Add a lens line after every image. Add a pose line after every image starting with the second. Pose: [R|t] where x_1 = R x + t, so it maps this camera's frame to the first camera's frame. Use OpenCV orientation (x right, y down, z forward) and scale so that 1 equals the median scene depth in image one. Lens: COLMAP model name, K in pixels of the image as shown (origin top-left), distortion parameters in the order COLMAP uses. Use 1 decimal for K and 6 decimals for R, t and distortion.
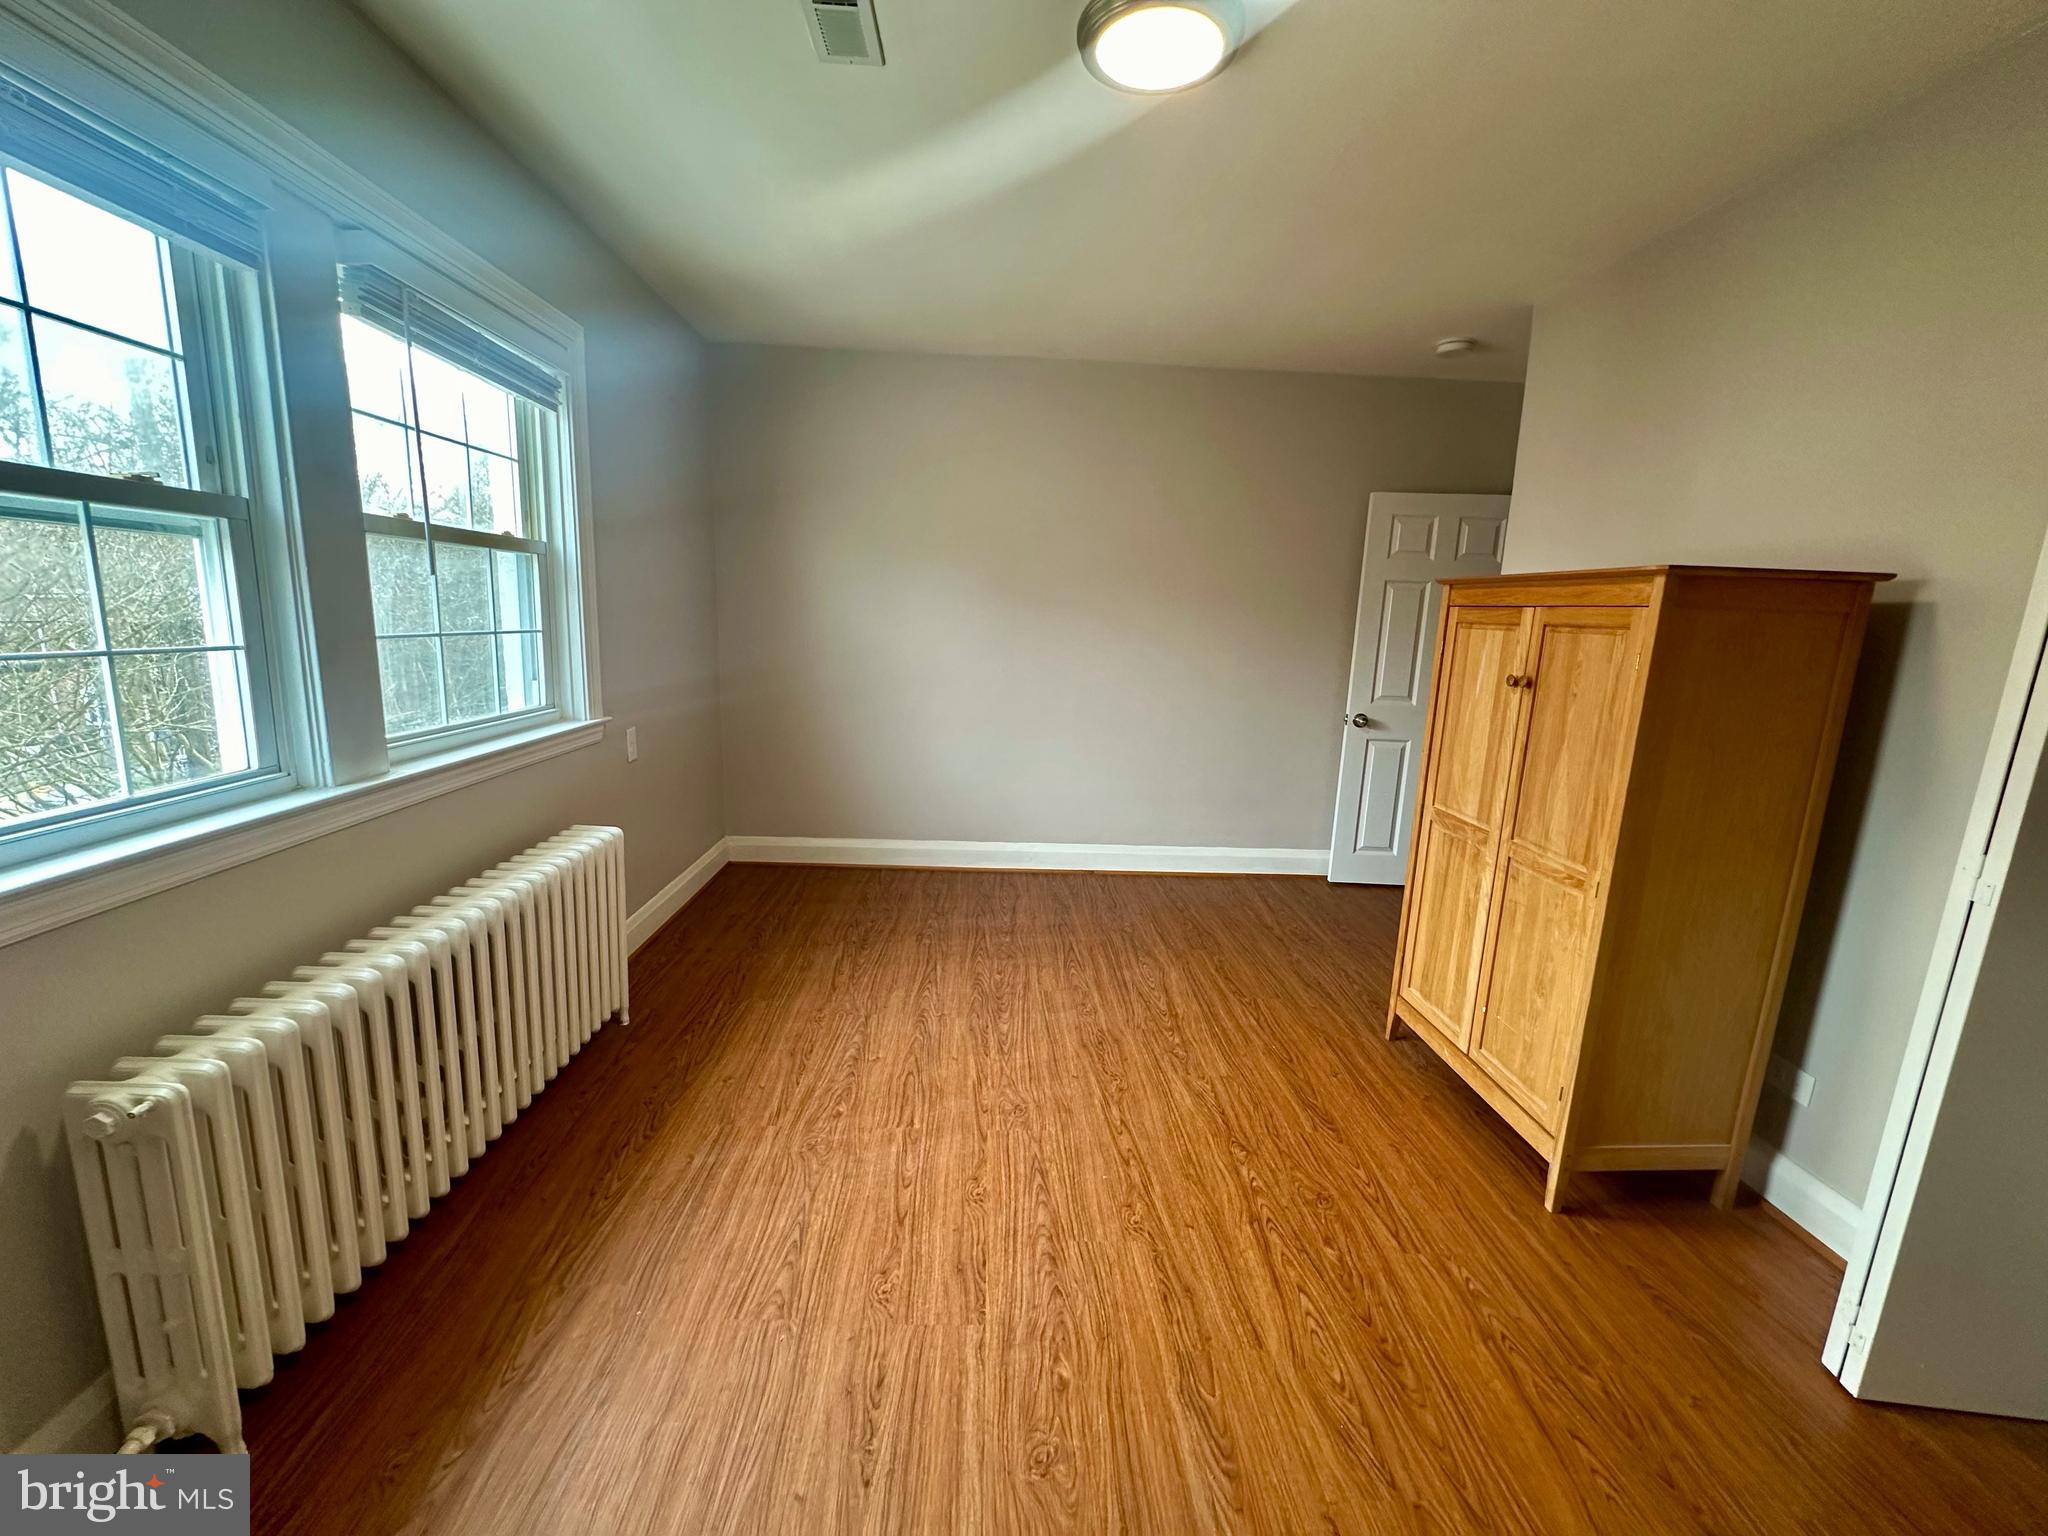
lens RADIAL K [[812.1, 0, 1020.9], [0, 812.1, 755.3], [0, 0, 1]] dist [-0.006591, 0.000319]
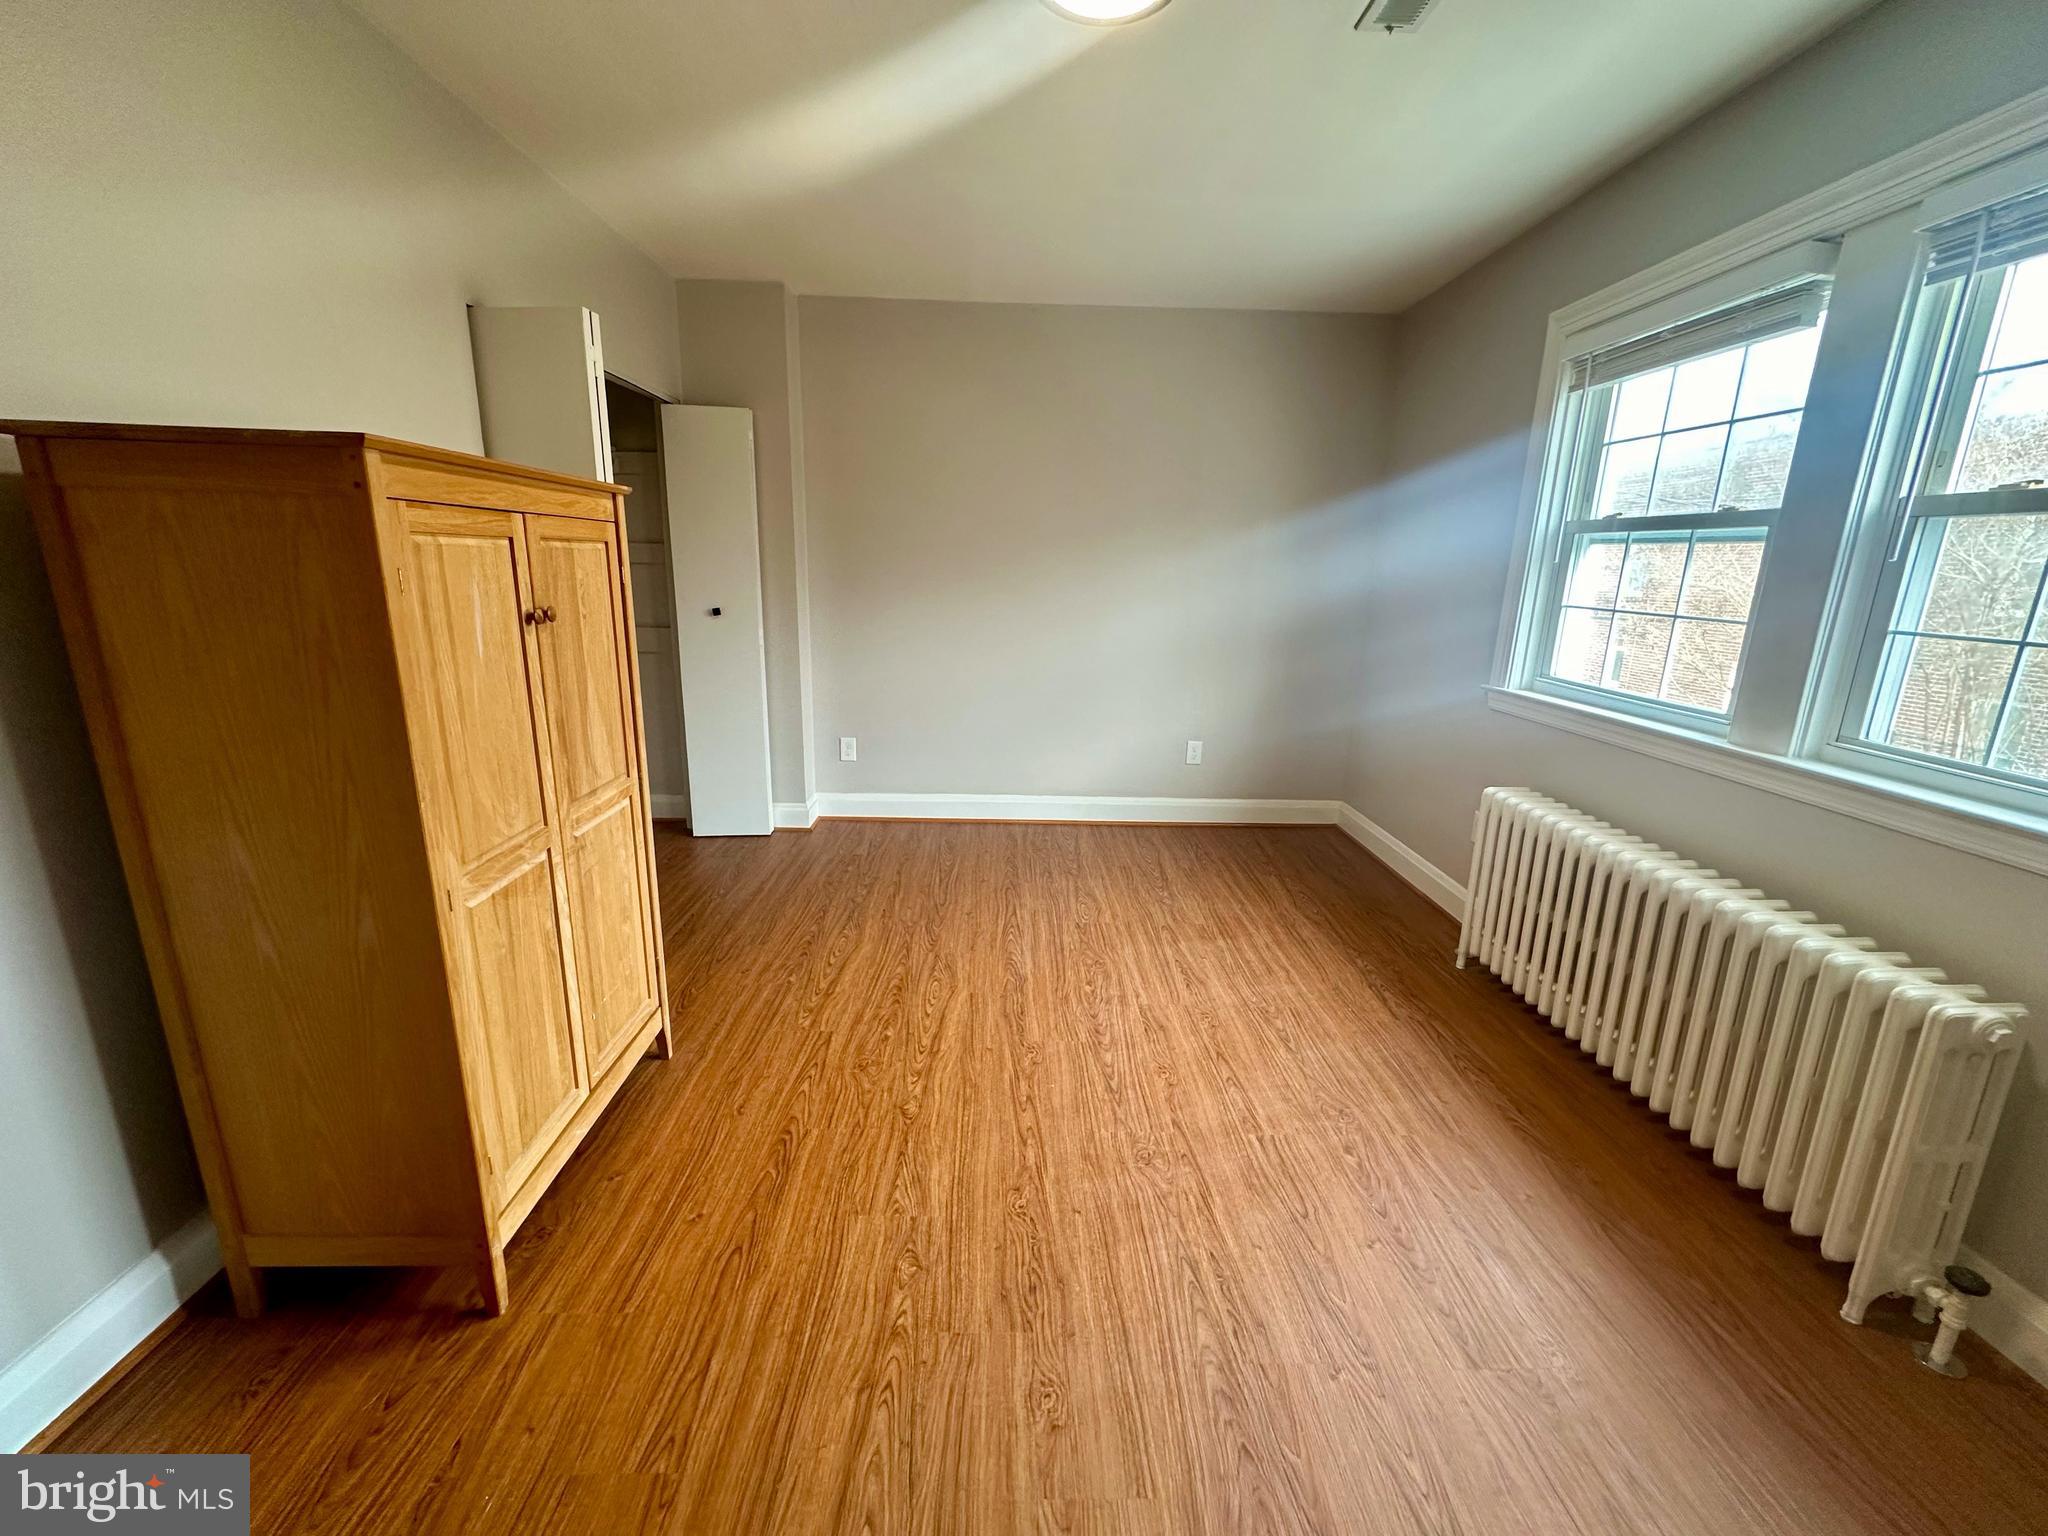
lens RADIAL K [[812.1, 0, 1030.2], [0, 812.1, 764.6], [0, 0, 1]] dist [-0.006591, 0.000319]
pose [[-0.998459, -0.055249, -0.005194, 0.157926], [-0.052512, 0.910412, 0.410357, -0.301799], [-0.017943, 0.409997, -0.911910, 1.761333]]
